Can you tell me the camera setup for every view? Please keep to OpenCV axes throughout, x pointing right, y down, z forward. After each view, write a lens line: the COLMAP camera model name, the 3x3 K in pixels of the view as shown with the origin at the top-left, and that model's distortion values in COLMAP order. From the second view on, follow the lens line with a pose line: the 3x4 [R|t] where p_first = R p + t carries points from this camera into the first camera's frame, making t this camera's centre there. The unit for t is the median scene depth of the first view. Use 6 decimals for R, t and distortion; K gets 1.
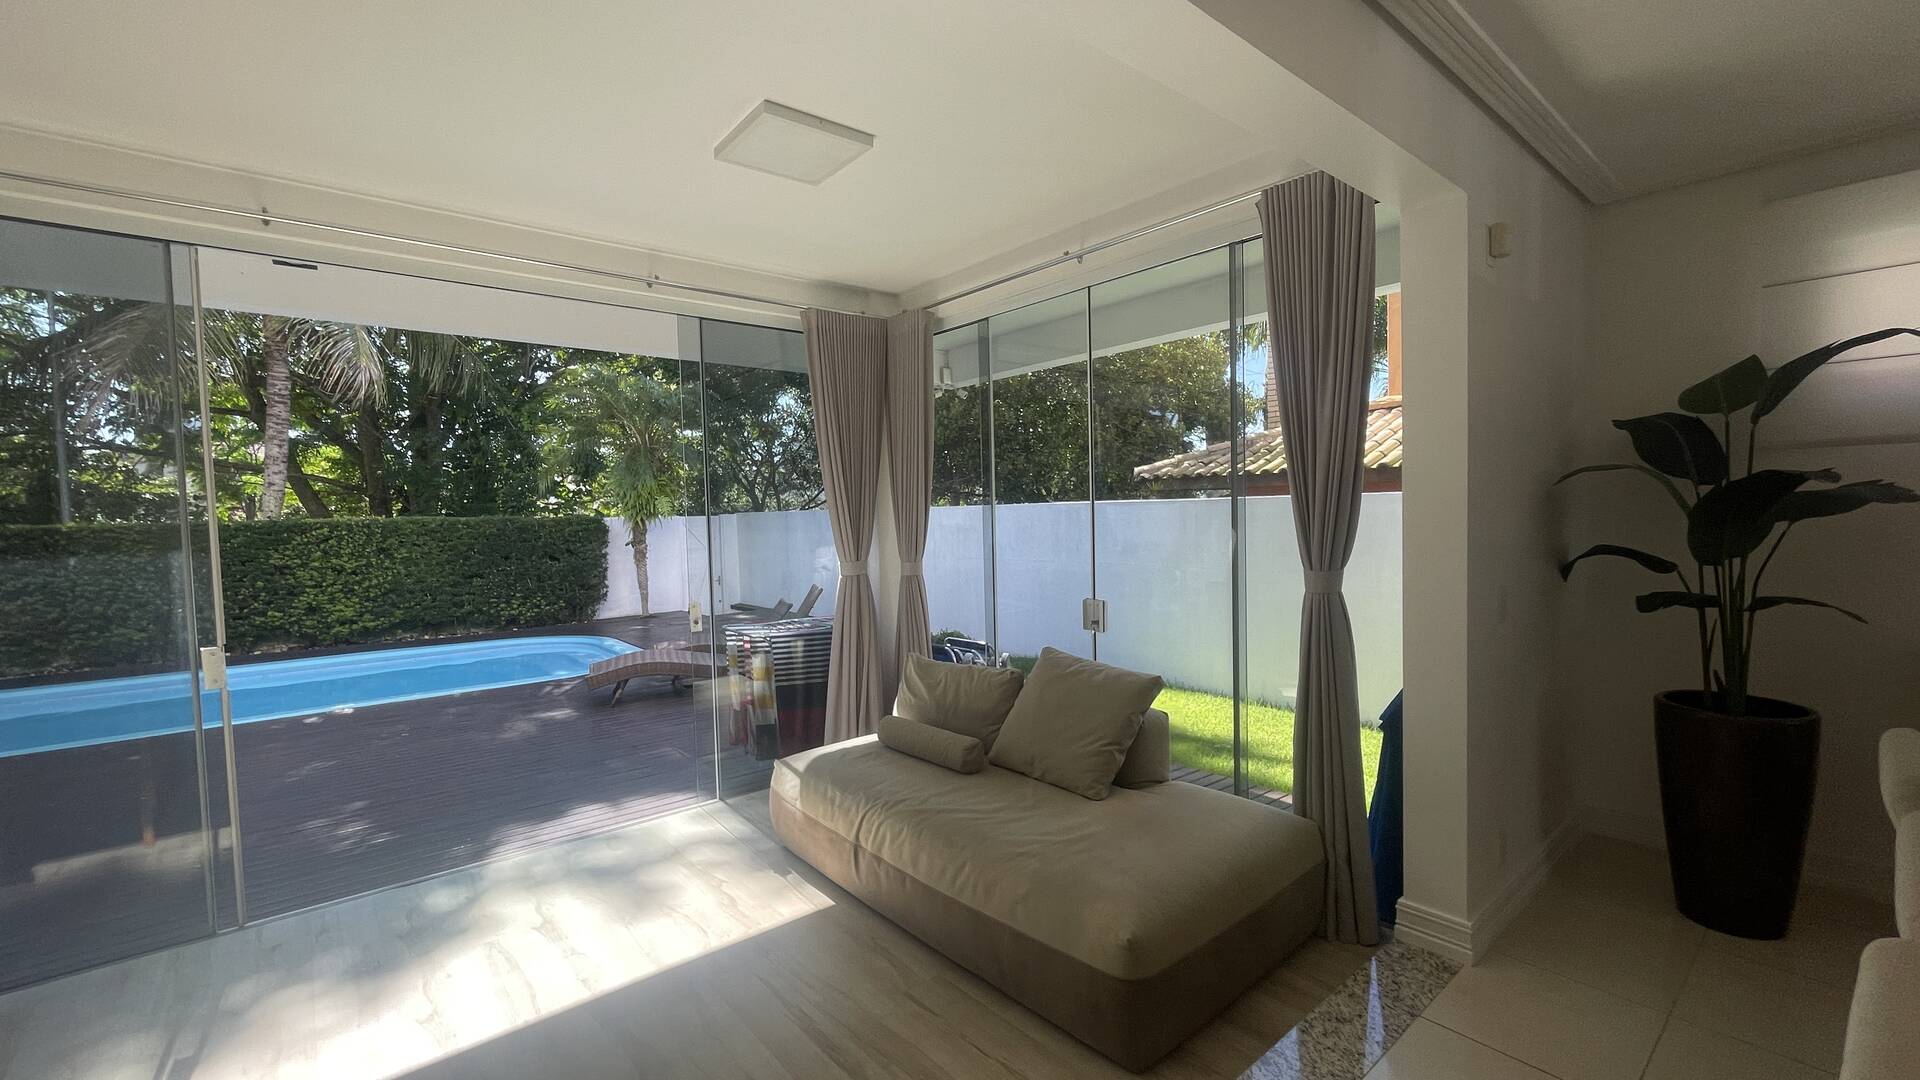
lens RADIAL K [[780.3, 0, 964.8], [0, 780.3, 542.4], [0, 0, 1]] dist [-0.000847, -0.001351]
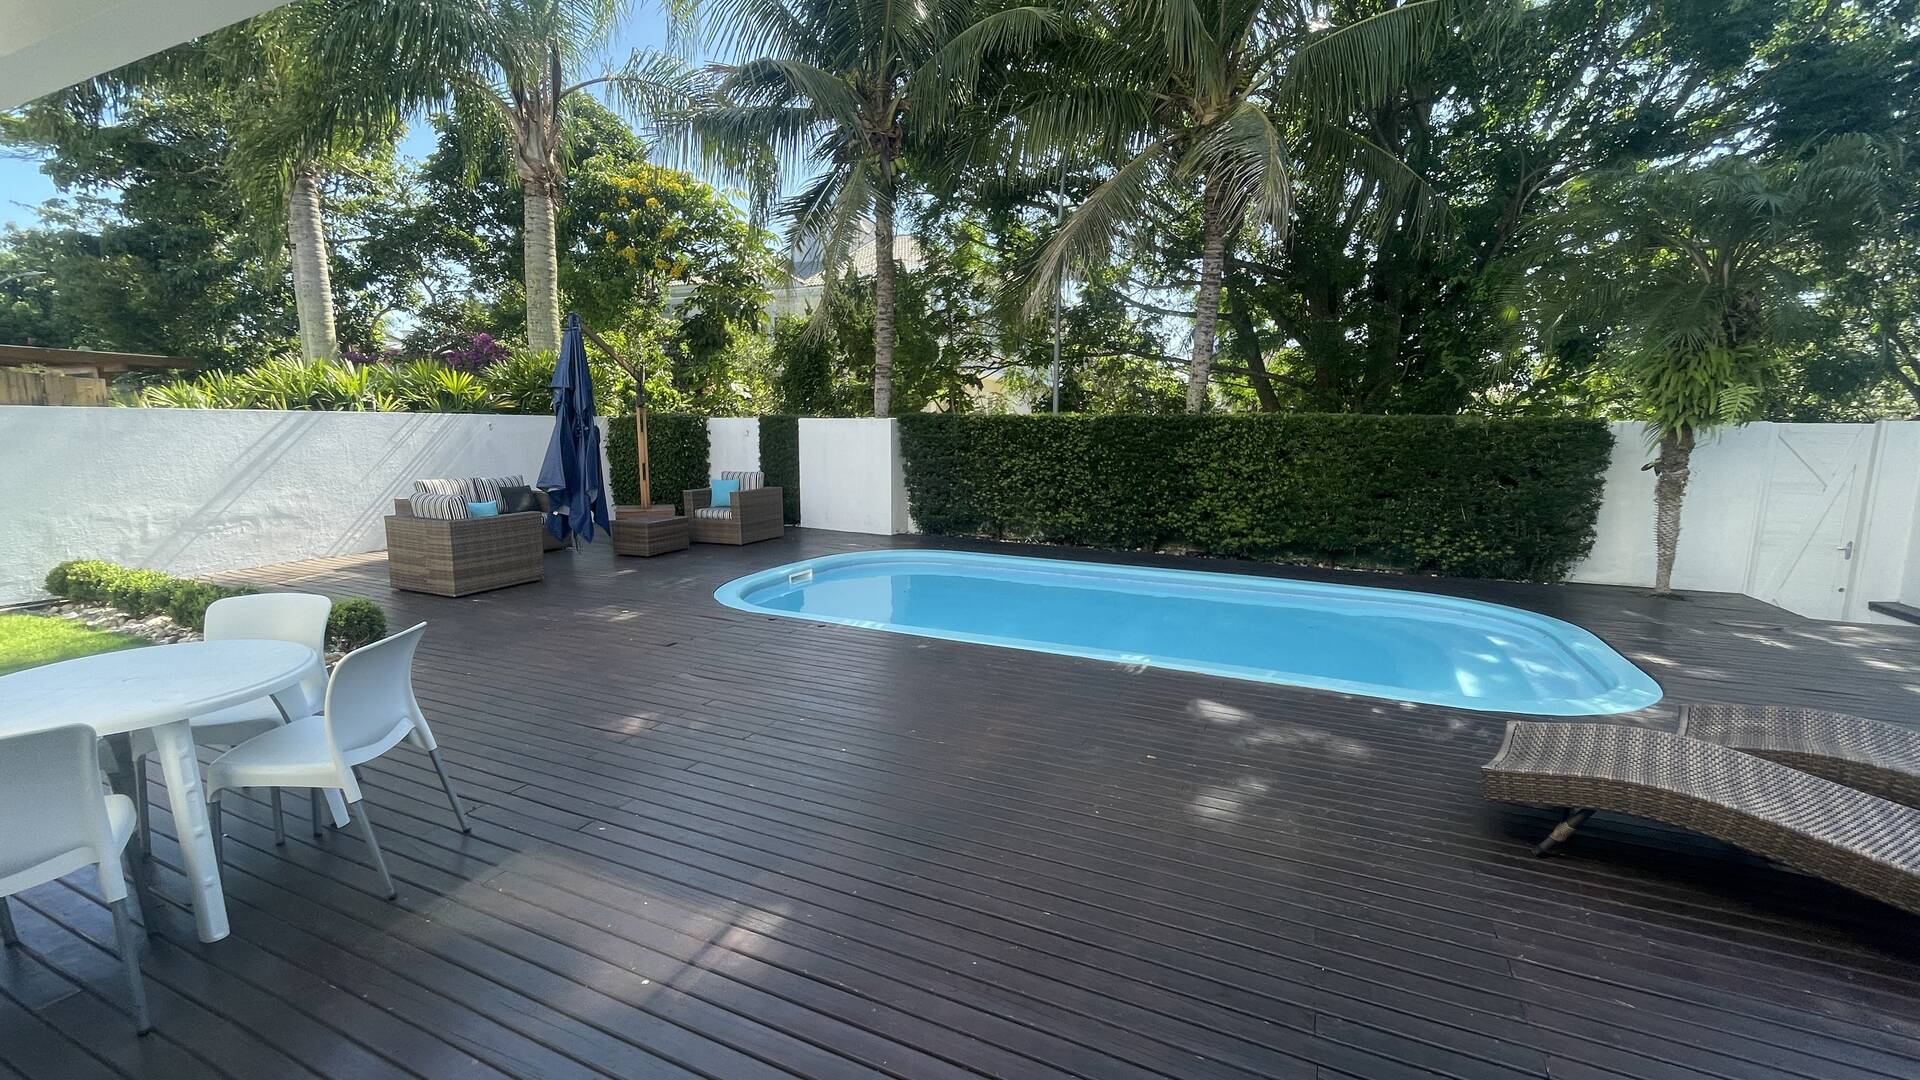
lens RADIAL K [[780.3, 0, 955.1], [0, 780.3, 543.4], [0, 0, 1]] dist [-0.000847, -0.001351]
pose [[0.425323, 0.162260, -0.890378, -0.149927], [-0.052717, 0.986569, 0.154607, -0.005109], [0.903505, -0.018820, 0.428164, 0.339114]]
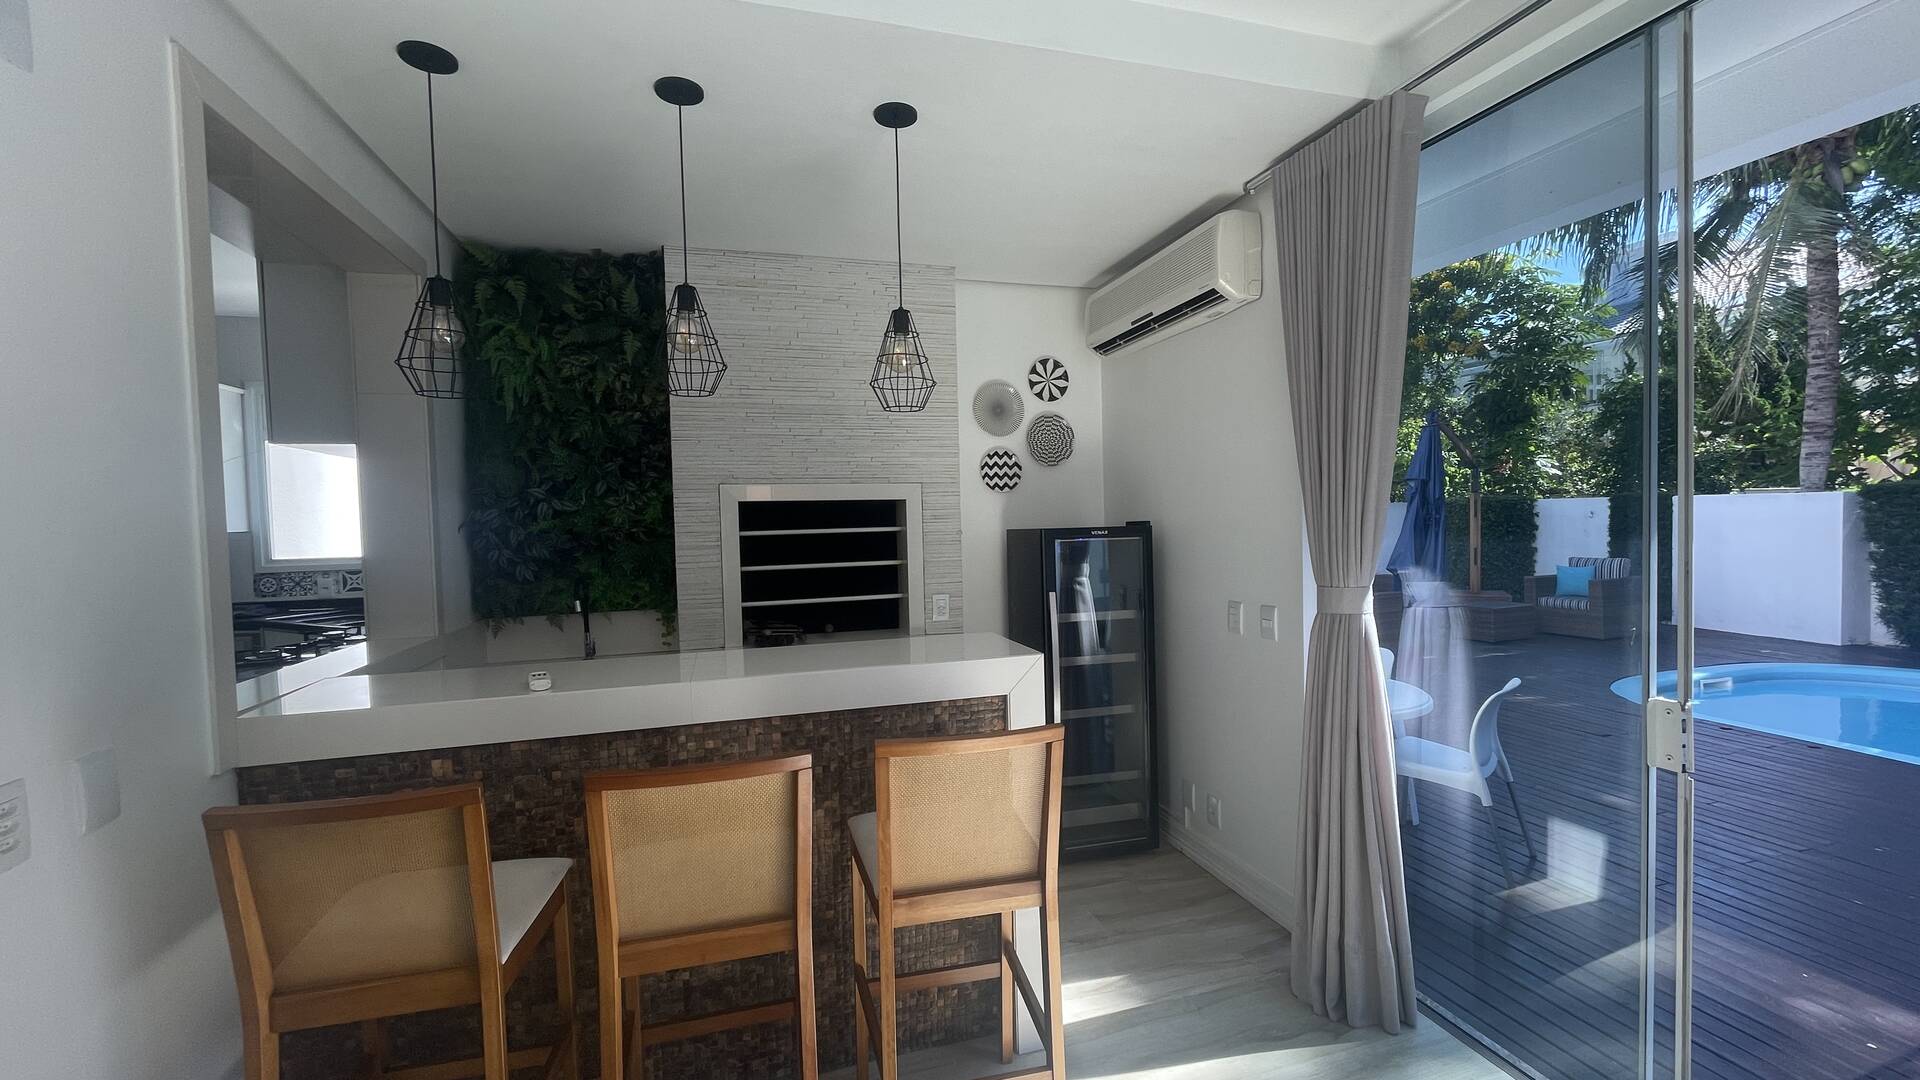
lens RADIAL K [[780.3, 0, 958.4], [0, 780.3, 537.9], [0, 0, 1]] dist [-0.000847, -0.001351]
pose [[-0.399610, 0.062475, -0.914554, -0.125668], [0.000273, 0.997683, 0.068034, -0.006648], [0.916685, 0.026938, -0.398701, 0.303417]]
